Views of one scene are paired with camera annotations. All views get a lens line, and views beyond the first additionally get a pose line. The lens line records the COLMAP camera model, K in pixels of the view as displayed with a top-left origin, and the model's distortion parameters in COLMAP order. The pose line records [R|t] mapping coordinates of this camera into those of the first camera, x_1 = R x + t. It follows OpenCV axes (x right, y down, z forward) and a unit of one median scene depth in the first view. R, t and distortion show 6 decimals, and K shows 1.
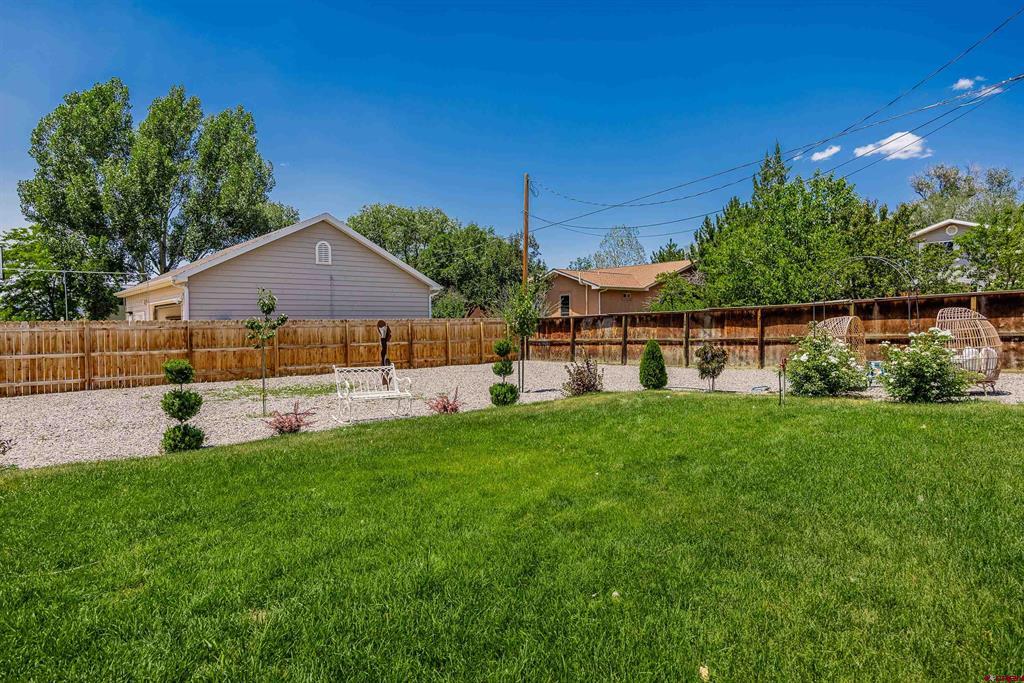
lens RADIAL K [[599.5, 0, 487.5], [0, 599.5, 348.8], [0, 0, 1]] dist [-0.007626, -0.002129]
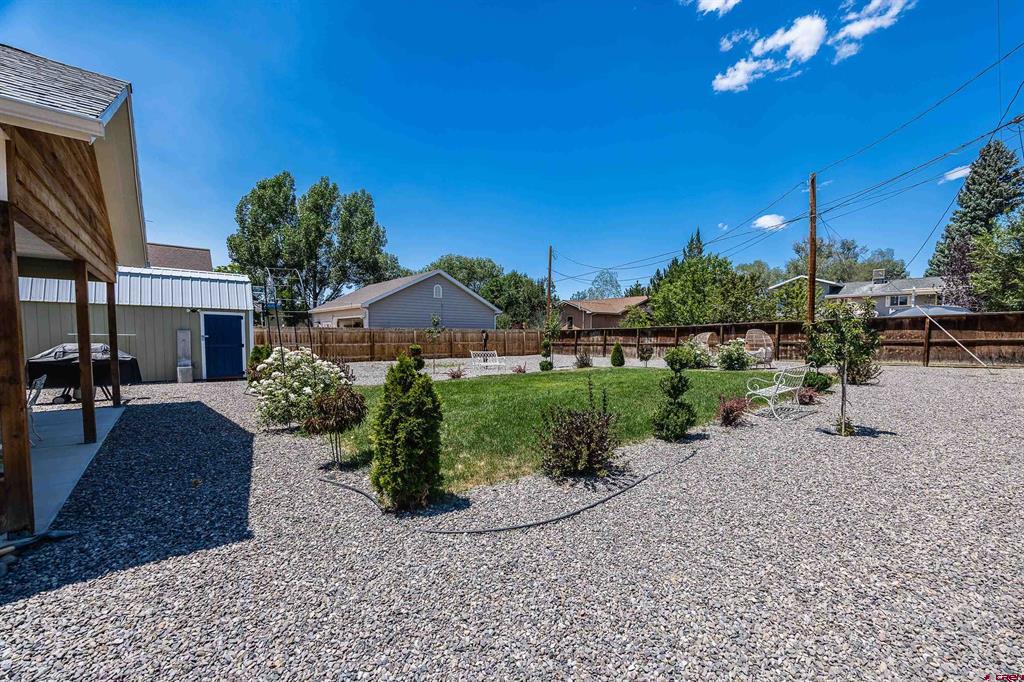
lens RADIAL K [[410.9, 0, 520.4], [0, 410.9, 365.7], [0, 0, 1]] dist [-0.001827, -0.000175]
pose [[0.999691, 0.016782, 0.018347, -0.047525], [-0.017446, 0.999177, 0.036622, 0.011962], [-0.017717, -0.036930, 0.999161, -0.237554]]
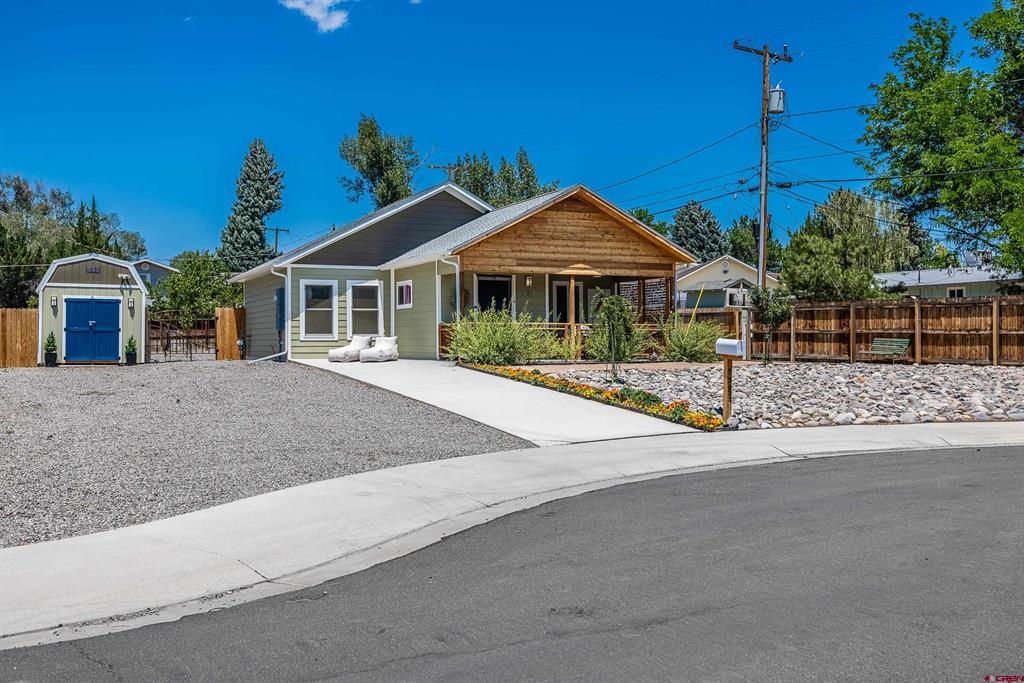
lens RADIAL K [[973.1, 0, 505.3], [0, 973.1, 341.5], [0, 0, 1]] dist [-0.000773, 0.000000]
pose [[0.255650, 0.013542, 0.966674, -1.775279], [0.040562, 0.998871, -0.024720, 0.090262], [-0.965918, 0.045530, 0.254812, -0.532508]]
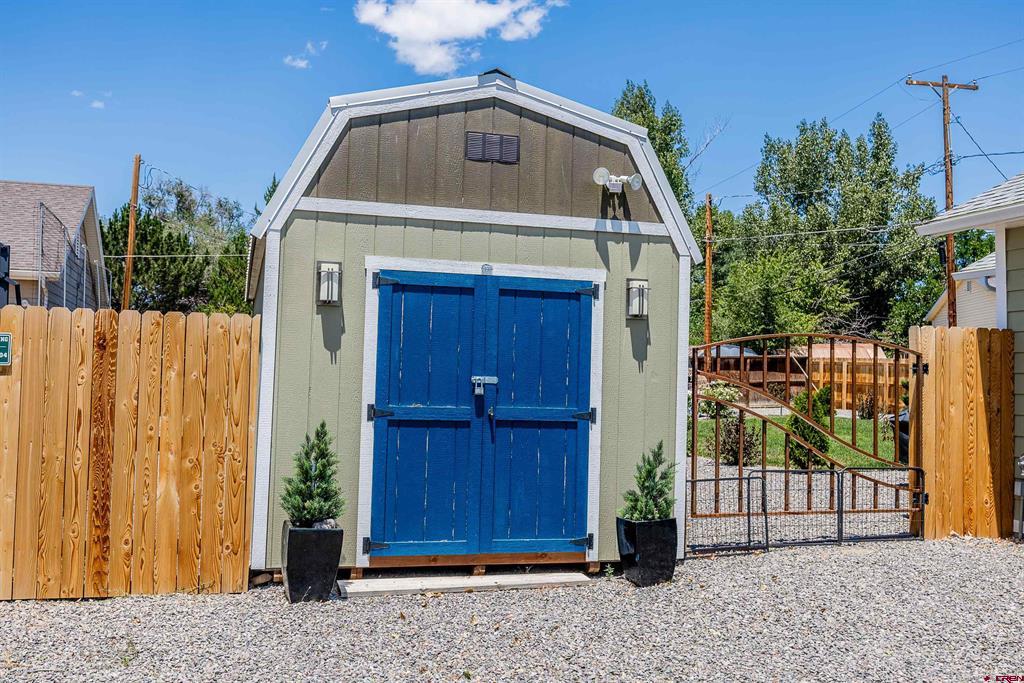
lens RADIAL K [[973.1, 0, 515.6], [0, 973.1, 340.4], [0, 0, 1]] dist [-0.000773, 0.000000]
pose [[0.376142, 0.057873, 0.924753, -0.803692], [0.018044, 0.997401, -0.069759, 0.008190], [-0.926386, 0.042926, 0.374120, 0.319980]]
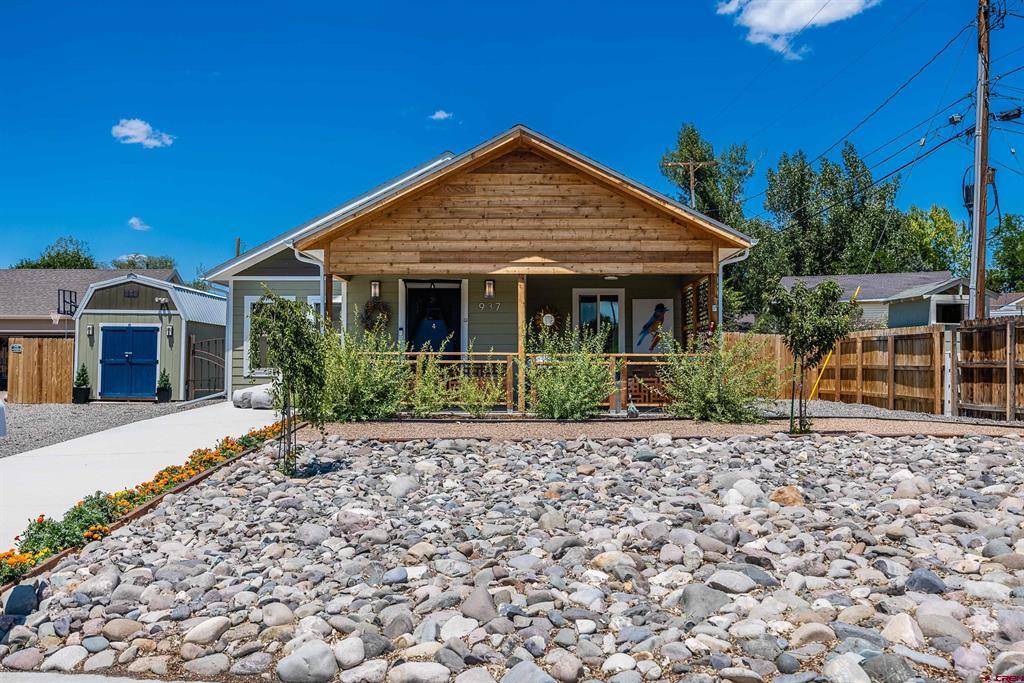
lens RADIAL K [[973.1, 0, 514.8], [0, 973.1, 338.7], [0, 0, 1]] dist [-0.000773, 0.000000]
pose [[0.635832, 0.041508, 0.770711, -1.176270], [0.022046, 0.997169, -0.071892, 0.084052], [-0.771513, 0.062702, 0.633117, -0.770408]]
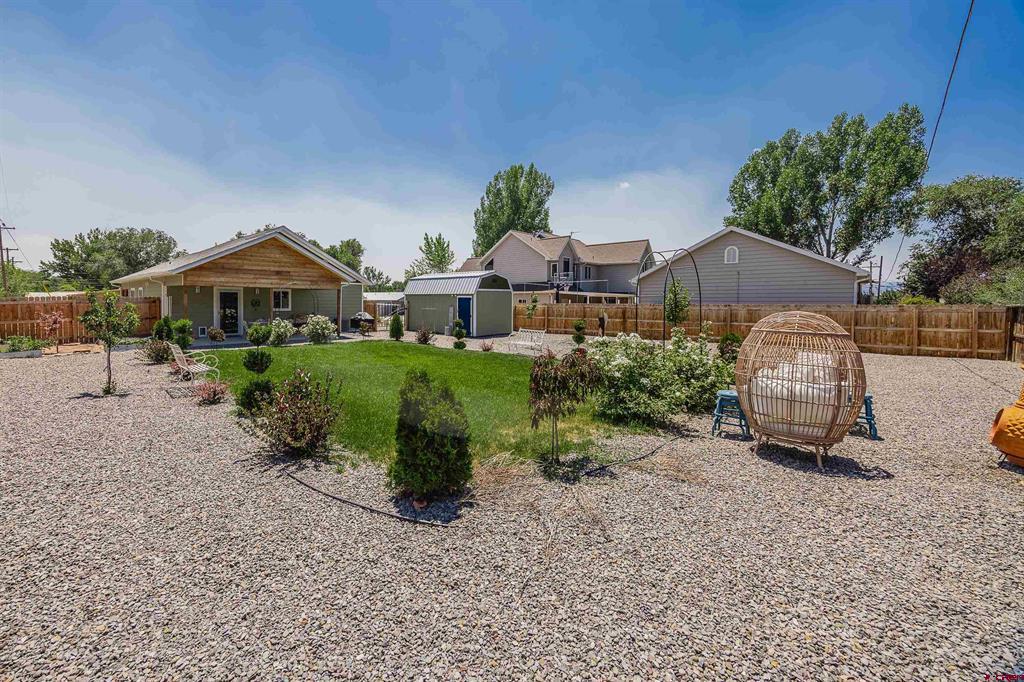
lens RADIAL K [[410.9, 0, 468.8], [0, 410.9, 313.3], [0, 0, 1]] dist [-0.001827, -0.000175]
pose [[0.103787, 0.037345, -0.993898, 0.559017], [-0.047560, 0.998338, 0.032546, -0.029444], [0.993462, 0.043892, 0.105391, 0.306687]]
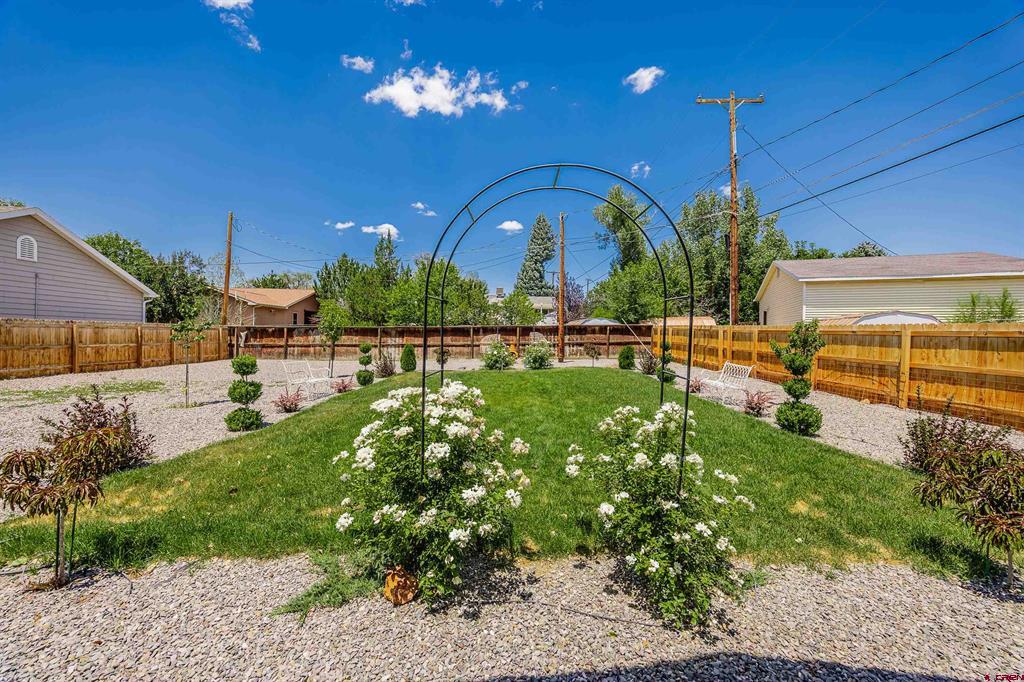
lens RADIAL K [[410.9, 0, 516.6], [0, 410.9, 339.1], [0, 0, 1]] dist [-0.001827, -0.000175]
pose [[0.611053, 0.018562, 0.791372, -0.312797], [0.004796, 0.999620, -0.027150, 0.003468], [-0.791575, 0.020386, 0.610732, 0.000903]]
